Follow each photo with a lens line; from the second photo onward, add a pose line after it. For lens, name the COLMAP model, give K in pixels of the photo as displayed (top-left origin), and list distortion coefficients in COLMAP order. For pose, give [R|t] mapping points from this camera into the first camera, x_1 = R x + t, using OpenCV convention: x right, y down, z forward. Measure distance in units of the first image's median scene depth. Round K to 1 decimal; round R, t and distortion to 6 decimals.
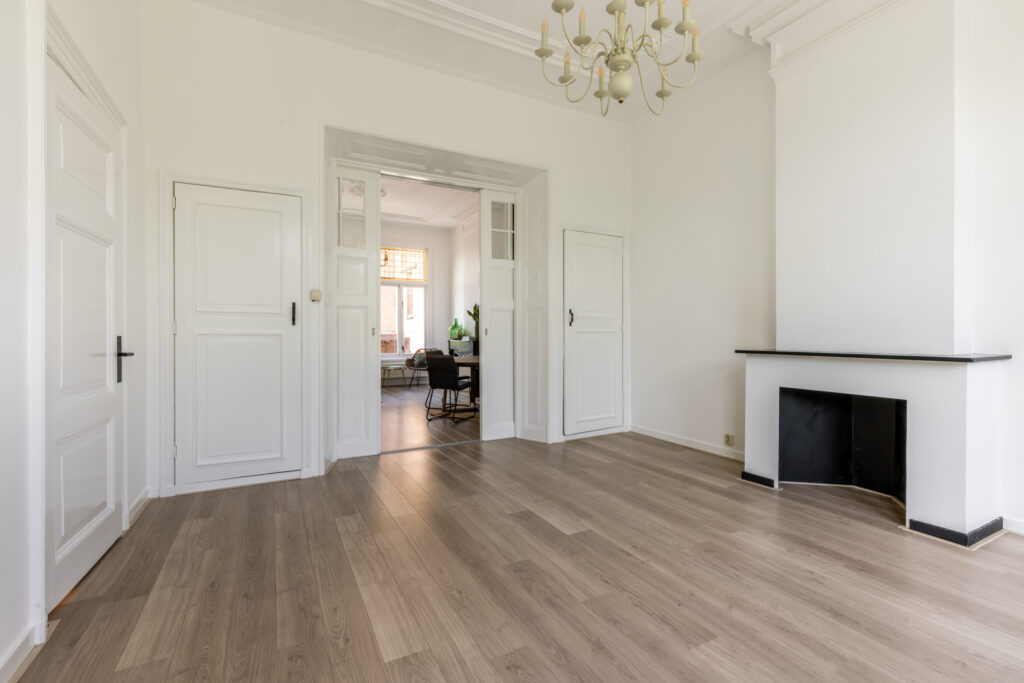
lens RADIAL K [[467.7, 0, 527.5], [0, 467.7, 337.7], [0, 0, 1]] dist [0.002639, -0.000425]
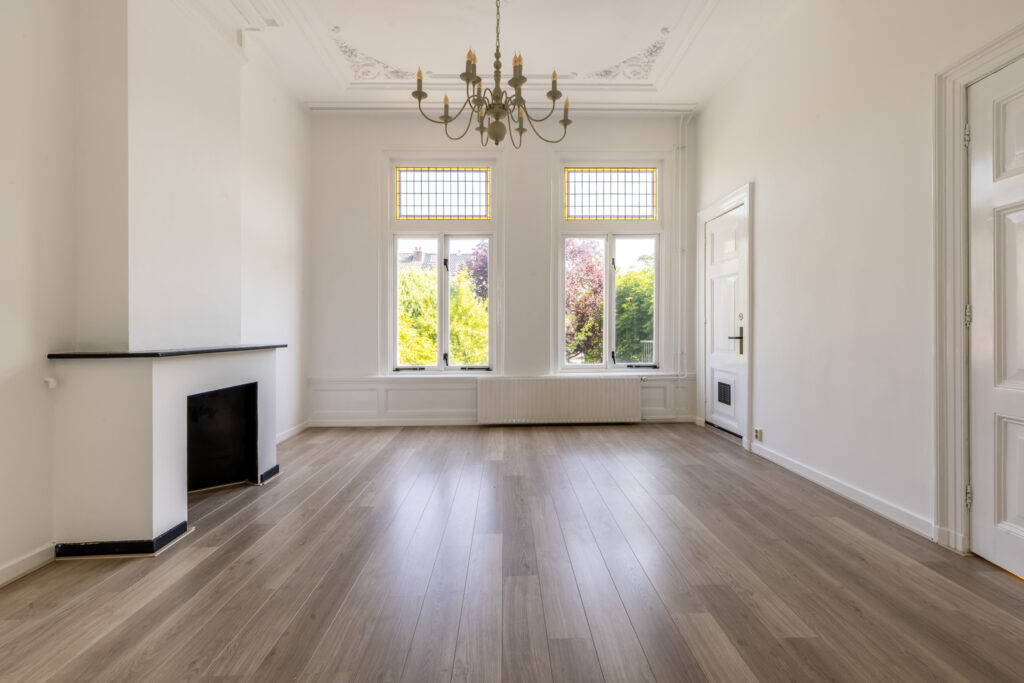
lens RADIAL K [[466.0, 0, 511.1], [0, 466.0, 330.0], [0, 0, 1]] dist [0.001156, 0.000019]
pose [[-0.879082, 0.011459, 0.476534, -0.283214], [0.016021, 0.999856, 0.005512, -0.000353], [-0.476402, 0.012480, -0.879139, 1.327099]]
